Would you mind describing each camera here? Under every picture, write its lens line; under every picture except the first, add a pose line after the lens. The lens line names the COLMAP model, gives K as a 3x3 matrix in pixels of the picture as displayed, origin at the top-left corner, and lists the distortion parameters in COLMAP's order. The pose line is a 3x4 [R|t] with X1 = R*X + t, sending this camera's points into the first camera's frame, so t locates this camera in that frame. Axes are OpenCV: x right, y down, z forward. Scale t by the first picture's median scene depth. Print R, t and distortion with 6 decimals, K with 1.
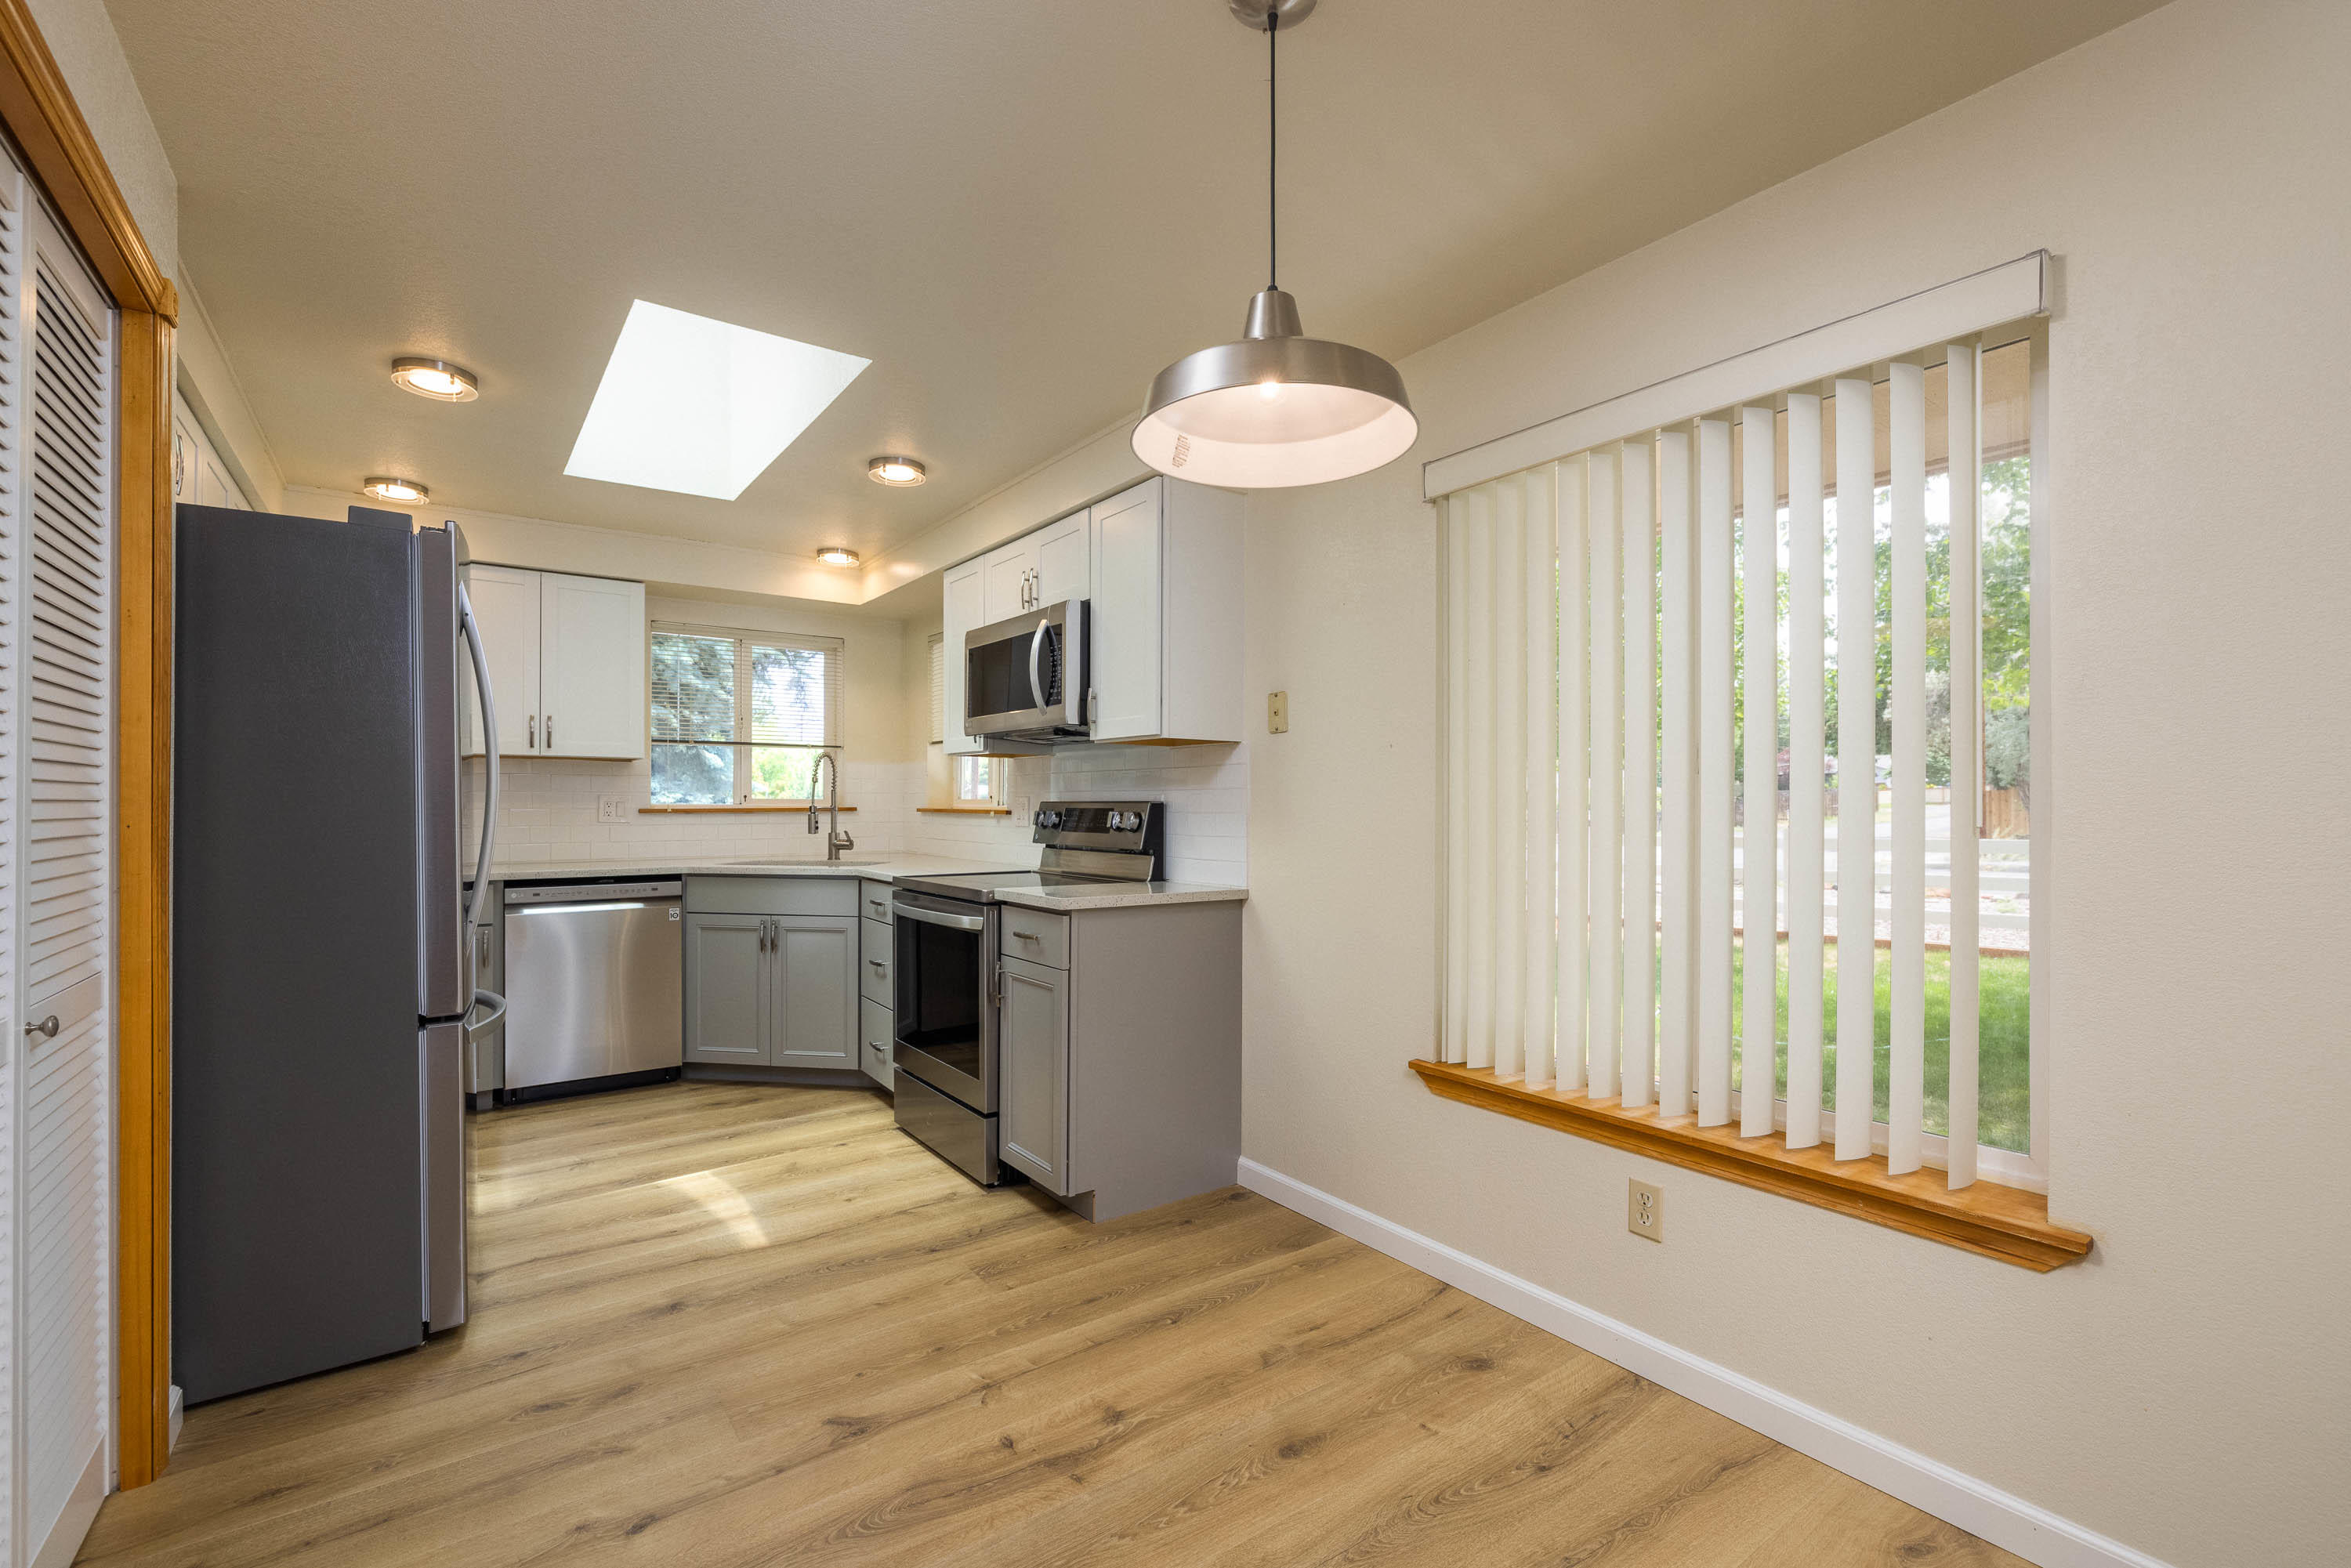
lens RADIAL K [[1016.0, 0, 1175.5], [0, 1016.0, 784.0], [0, 0, 1]] dist [-0.000035, -0.000009]
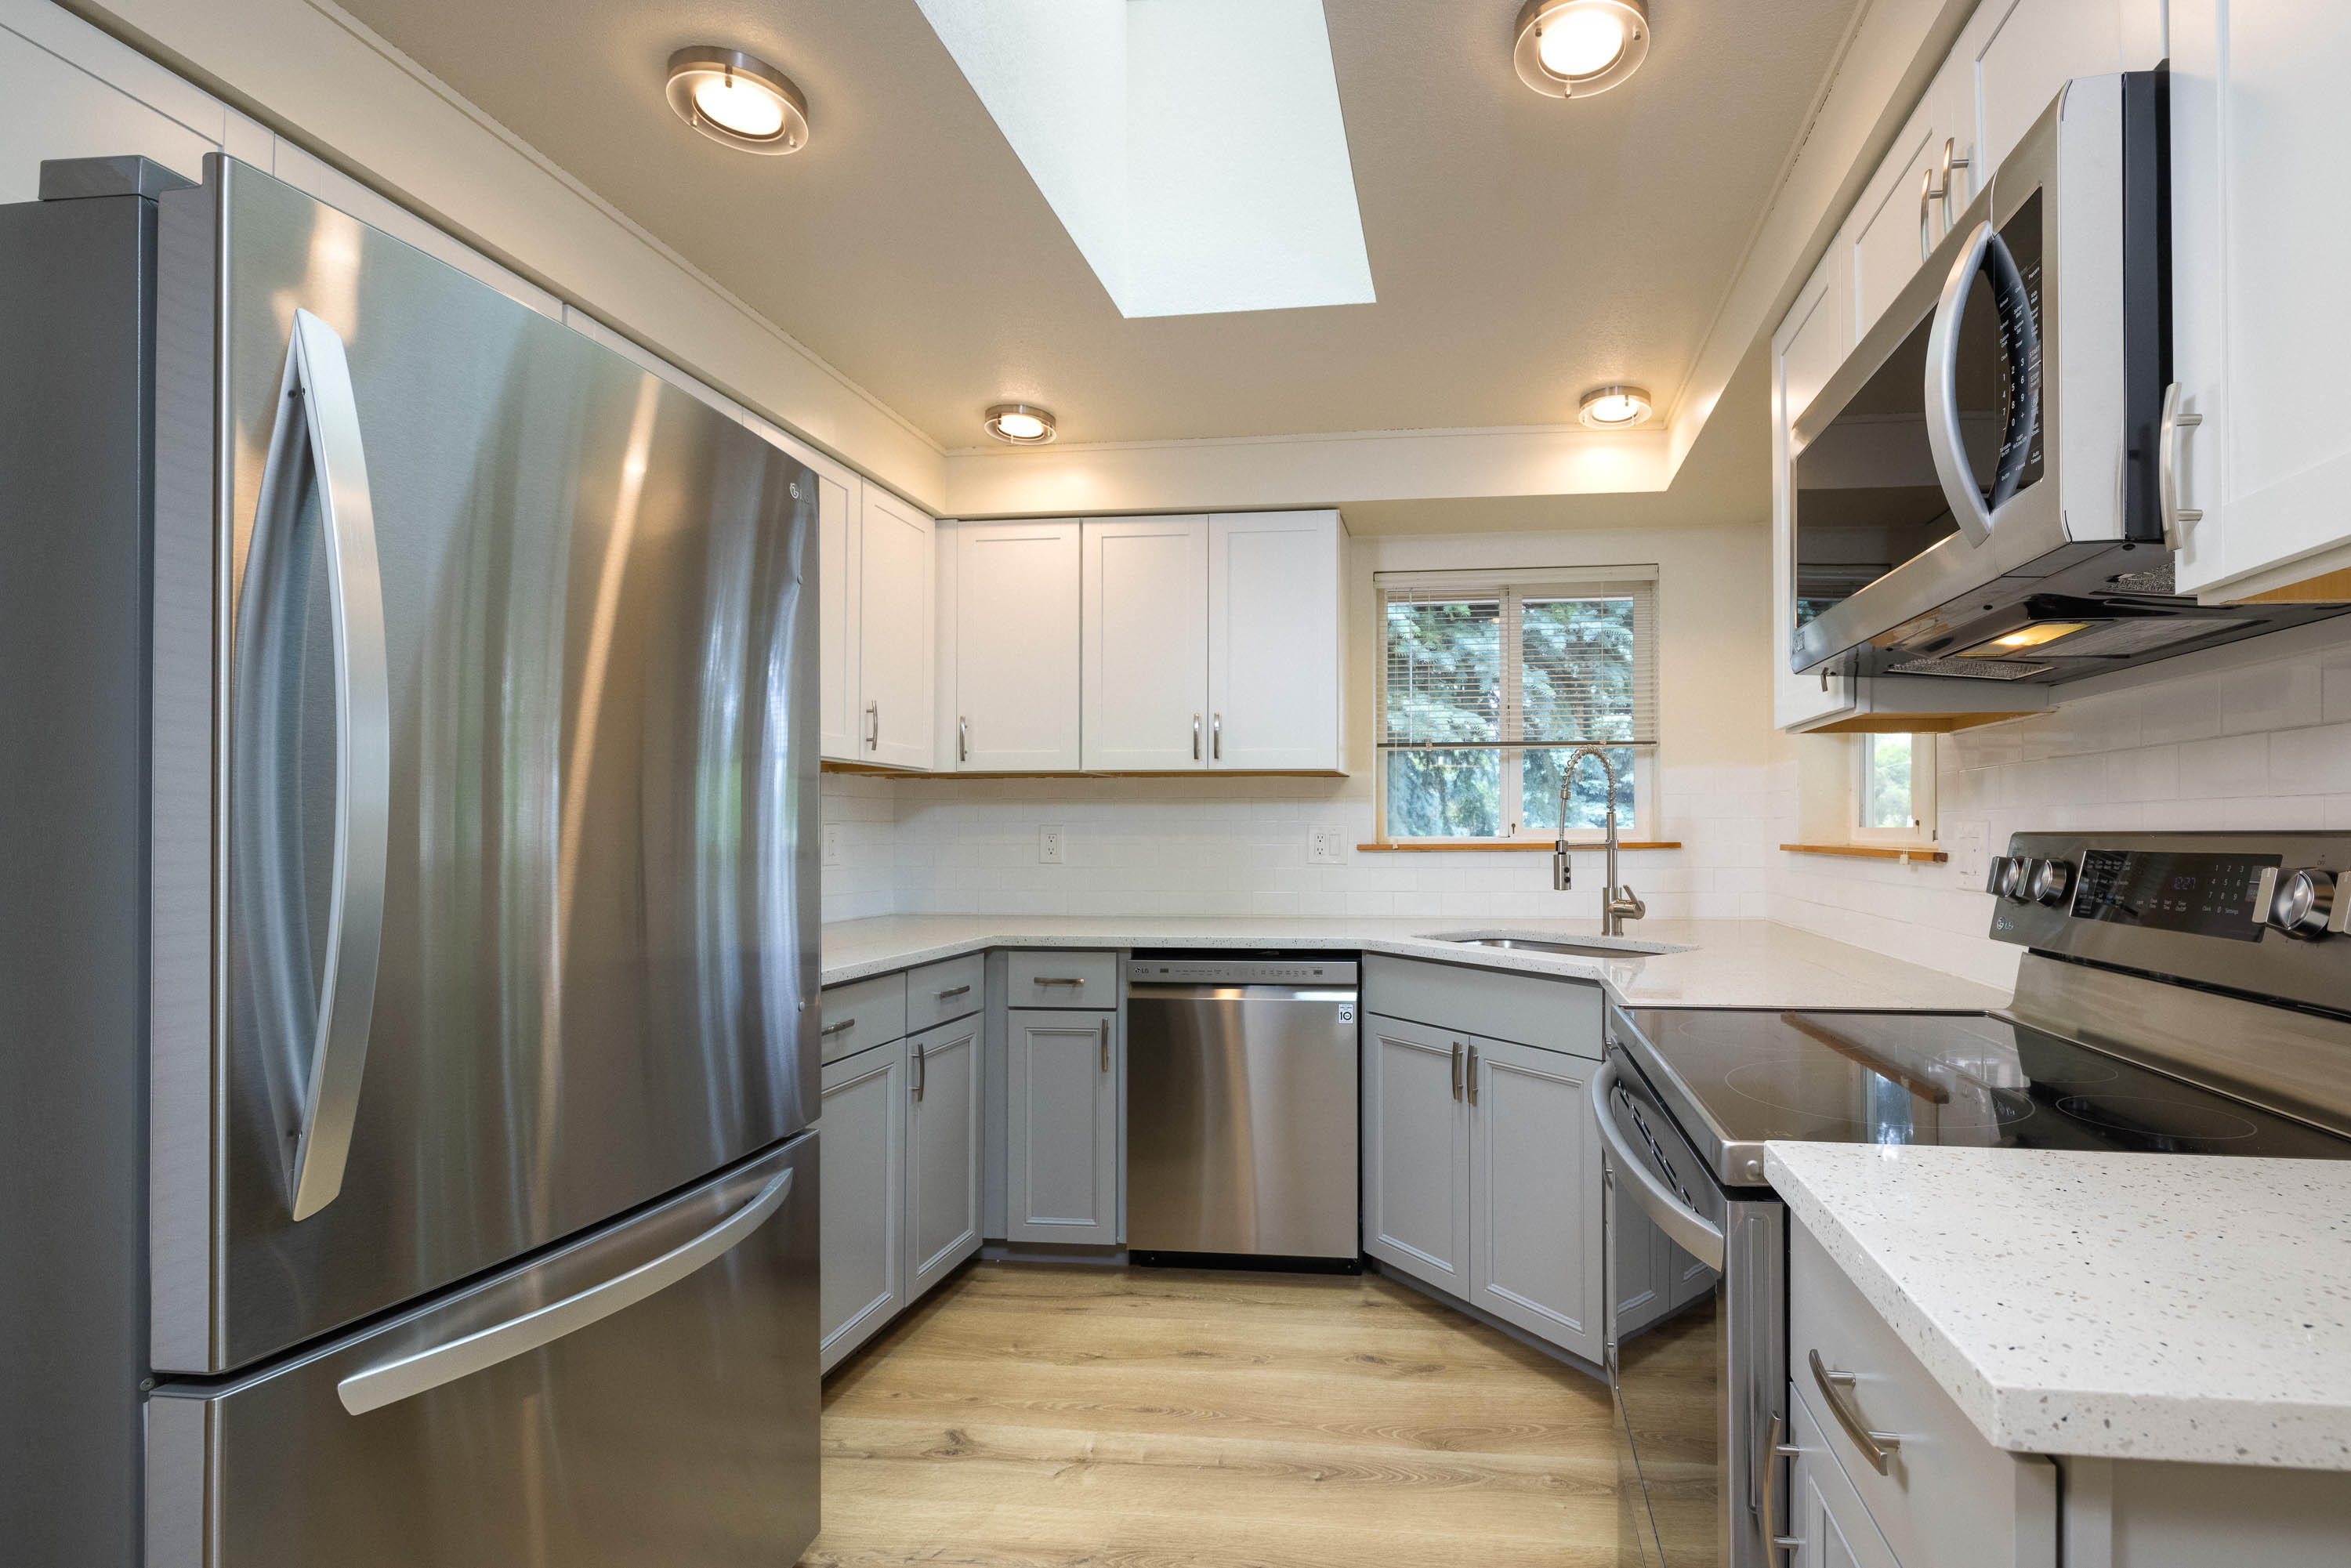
lens RADIAL K [[1058.5, 0, 1367.7], [0, 1058.5, 817.5], [0, 0, 1]] dist [0.001170, 0.000349]
pose [[0.746075, -0.012317, -0.665748, -0.047287], [0.015260, 0.999883, -0.001398, 0.008327], [0.665687, -0.009116, 0.746175, 0.534797]]
